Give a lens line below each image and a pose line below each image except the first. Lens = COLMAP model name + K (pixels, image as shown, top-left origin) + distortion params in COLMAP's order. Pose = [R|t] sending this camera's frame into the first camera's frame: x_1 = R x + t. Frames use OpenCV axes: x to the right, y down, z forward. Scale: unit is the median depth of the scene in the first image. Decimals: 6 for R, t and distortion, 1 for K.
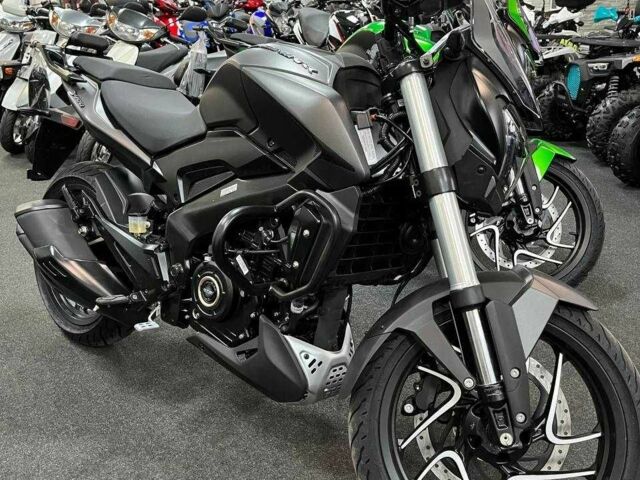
lens RADIAL K [[594.7, 0, 322.6], [0, 594.7, 234.2], [0, 0, 1]] dist [0.069586, -0.075967]
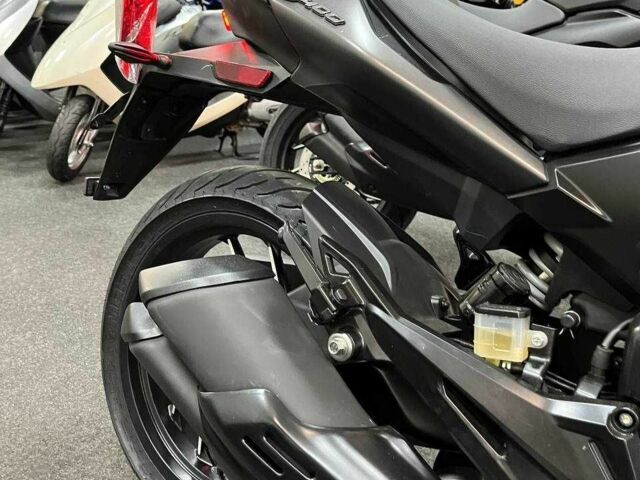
lens RADIAL K [[611.5, 0, 320.8], [0, 611.5, 241.5], [0, 0, 1]] dist [0.034725, 0.000000]
pose [[0.993473, 0.027688, 0.110658, -0.529447], [-0.026271, 0.999553, -0.014242, -0.076161], [-0.111003, 0.011242, 0.993757, 0.718697]]
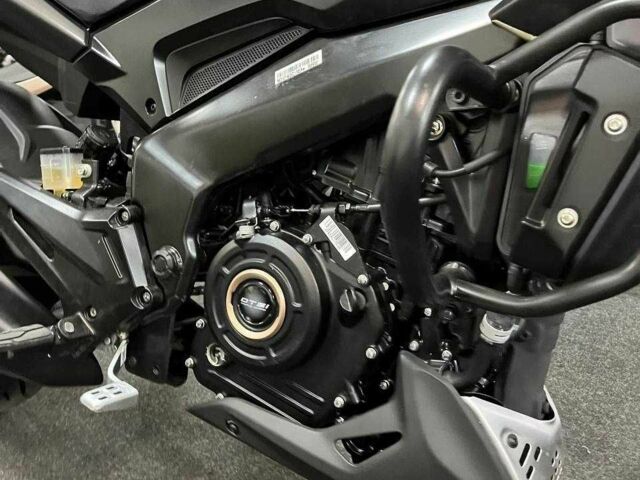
lens RADIAL K [[611.5, 0, 322.7], [0, 611.5, 237.0], [0, 0, 1]] dist [0.034725, 0.000000]
pose [[0.982618, -0.041992, 0.180826, -0.224072], [0.042043, 0.999110, 0.003553, 0.047622], [-0.180814, 0.004112, 0.983509, 0.554562]]
